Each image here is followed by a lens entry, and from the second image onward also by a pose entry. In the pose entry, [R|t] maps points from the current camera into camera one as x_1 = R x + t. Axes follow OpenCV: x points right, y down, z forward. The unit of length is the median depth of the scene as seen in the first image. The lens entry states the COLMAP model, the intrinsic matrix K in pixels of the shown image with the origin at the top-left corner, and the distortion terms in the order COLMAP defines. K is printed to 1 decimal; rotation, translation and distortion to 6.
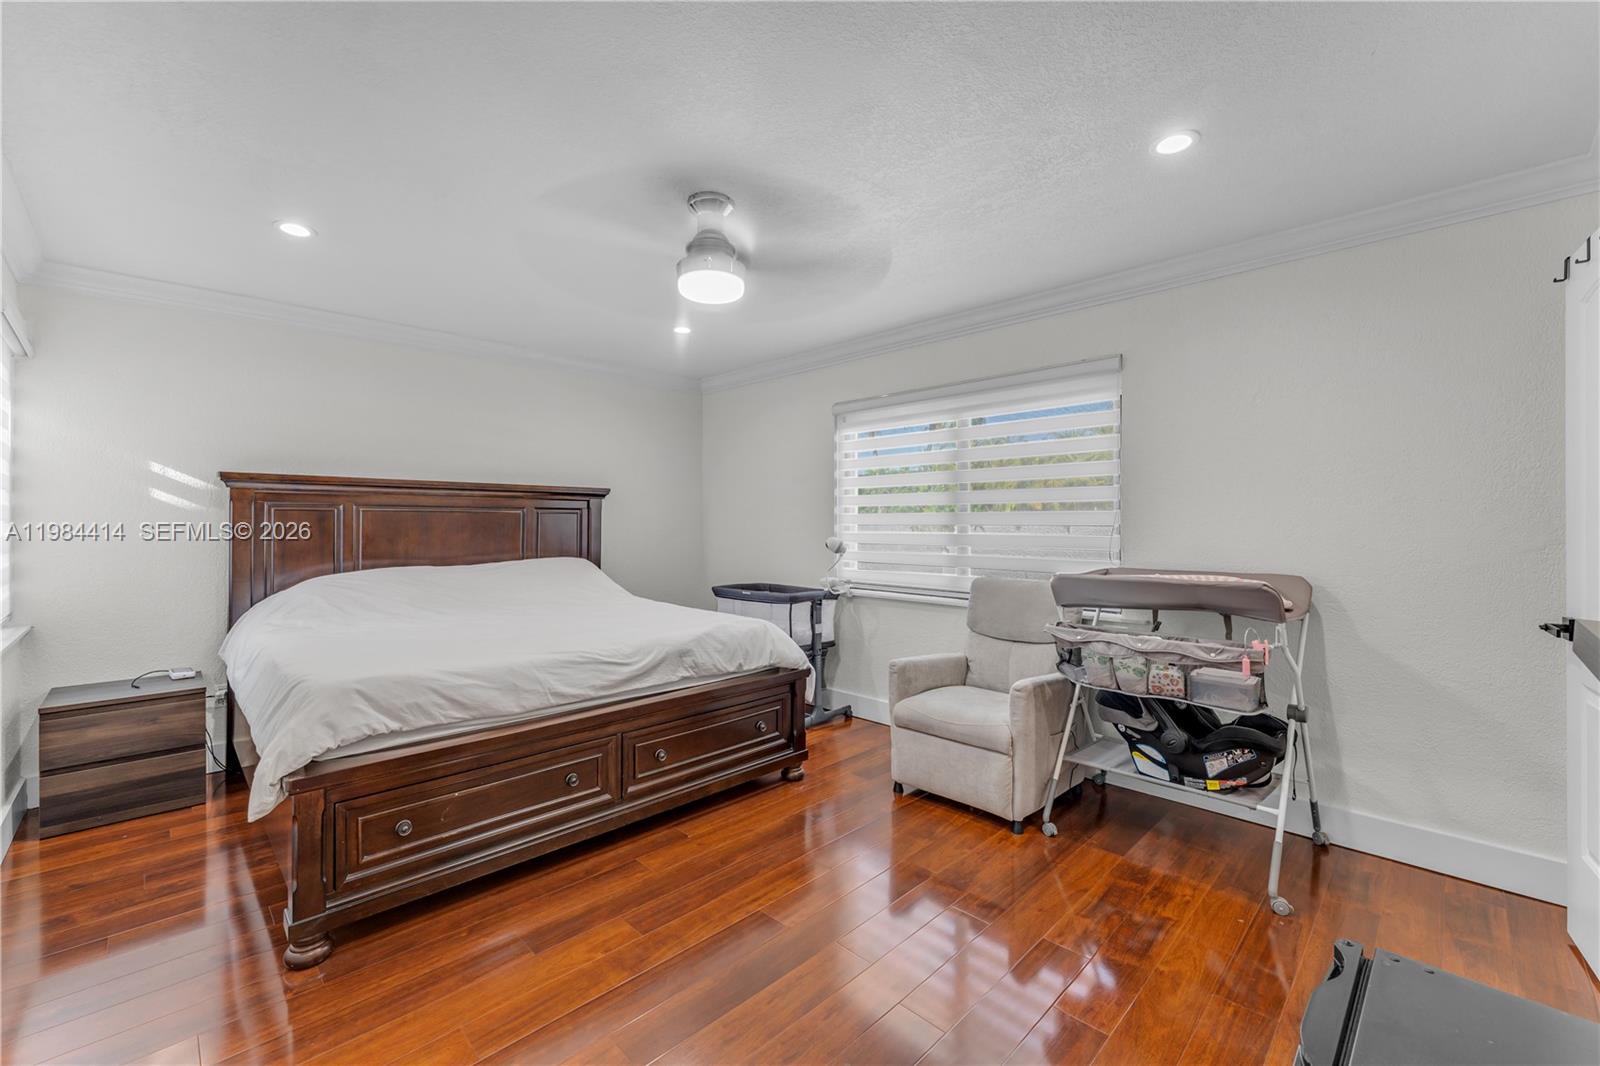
lens RADIAL K [[679.3, 0, 798.9], [0, 679.3, 526.1], [0, 0, 1]] dist [0.030747, 0.000945]
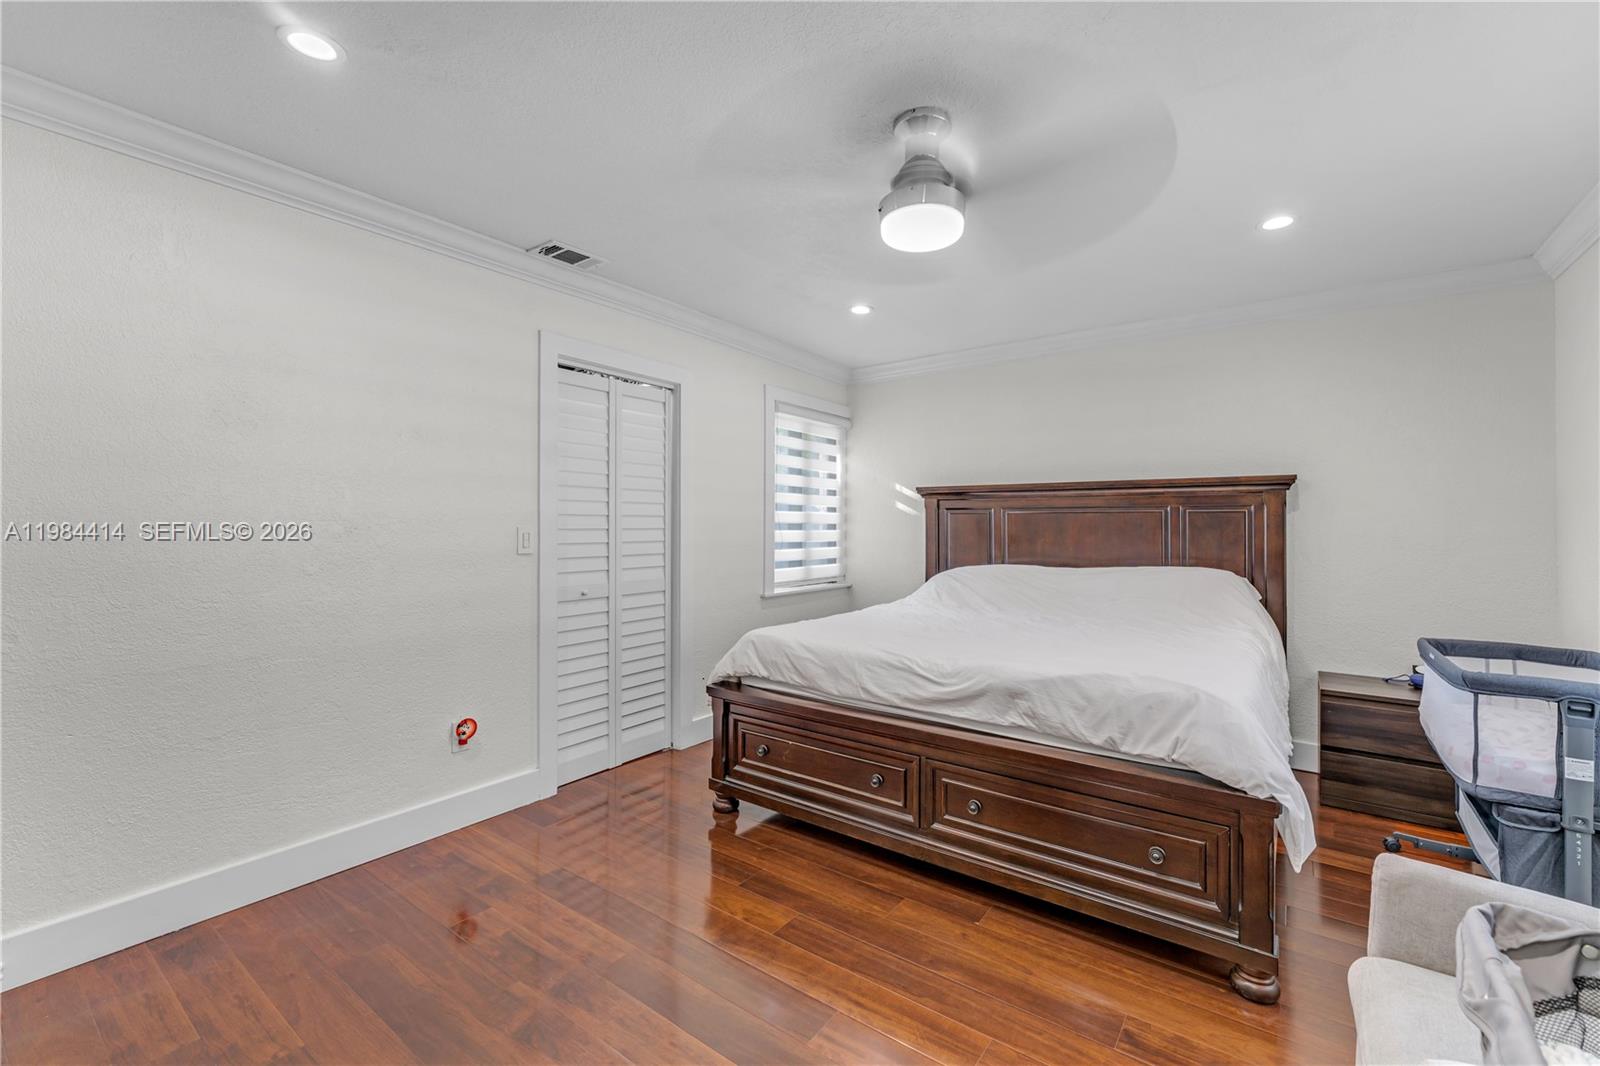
lens RADIAL K [[679.3, 0, 796.9], [0, 679.3, 526.6], [0, 0, 1]] dist [0.030747, 0.000945]
pose [[0.157991, 0.004103, -0.987432, 0.583380], [-0.004187, 0.999985, 0.003486, -0.003857], [0.987432, 0.003584, 0.158005, 0.665630]]
